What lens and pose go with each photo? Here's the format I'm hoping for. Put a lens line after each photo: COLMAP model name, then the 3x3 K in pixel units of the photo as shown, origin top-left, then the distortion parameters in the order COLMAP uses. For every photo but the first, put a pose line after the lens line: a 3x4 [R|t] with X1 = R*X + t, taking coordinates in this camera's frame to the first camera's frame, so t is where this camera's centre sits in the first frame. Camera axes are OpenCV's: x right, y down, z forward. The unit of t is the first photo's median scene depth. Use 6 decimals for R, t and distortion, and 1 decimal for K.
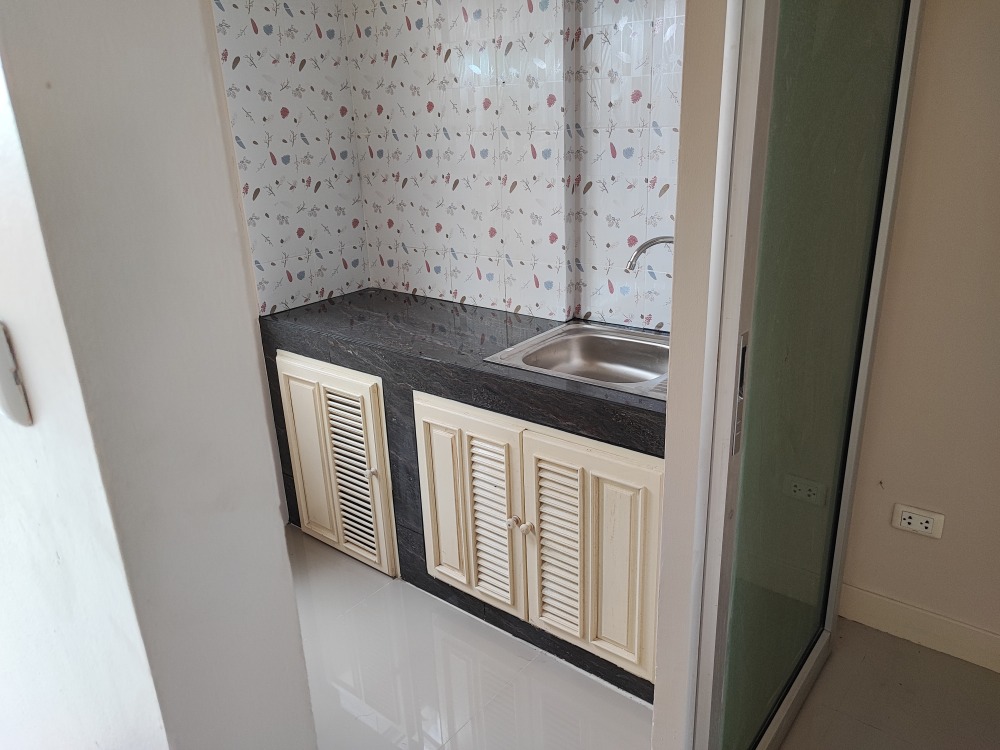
lens RADIAL K [[729.0, 0, 500.0], [0, 729.0, 375.0], [0, 0, 1]] dist [0.023244, -0.000126]
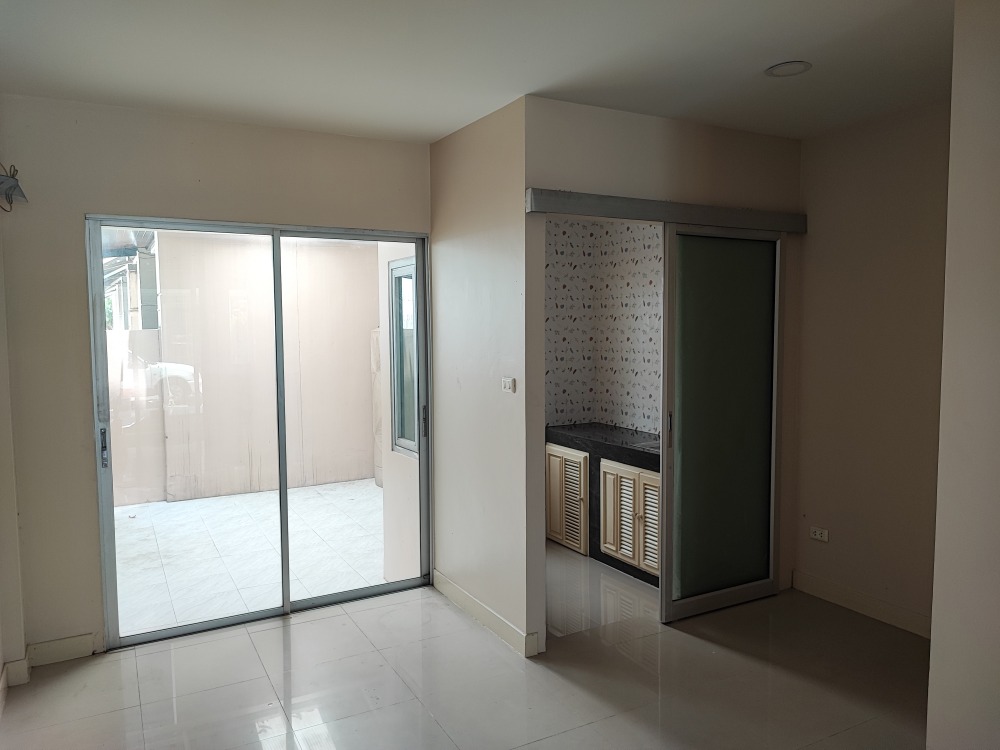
lens RADIAL K [[729.0, 0, 500.0], [0, 729.0, 375.0], [0, 0, 1]] dist [0.023244, -0.000126]
pose [[0.928414, 0.057876, -0.367012, 0.357140], [-0.152163, 0.960383, -0.233474, 0.306542], [0.338960, 0.272606, 0.900440, -1.074613]]
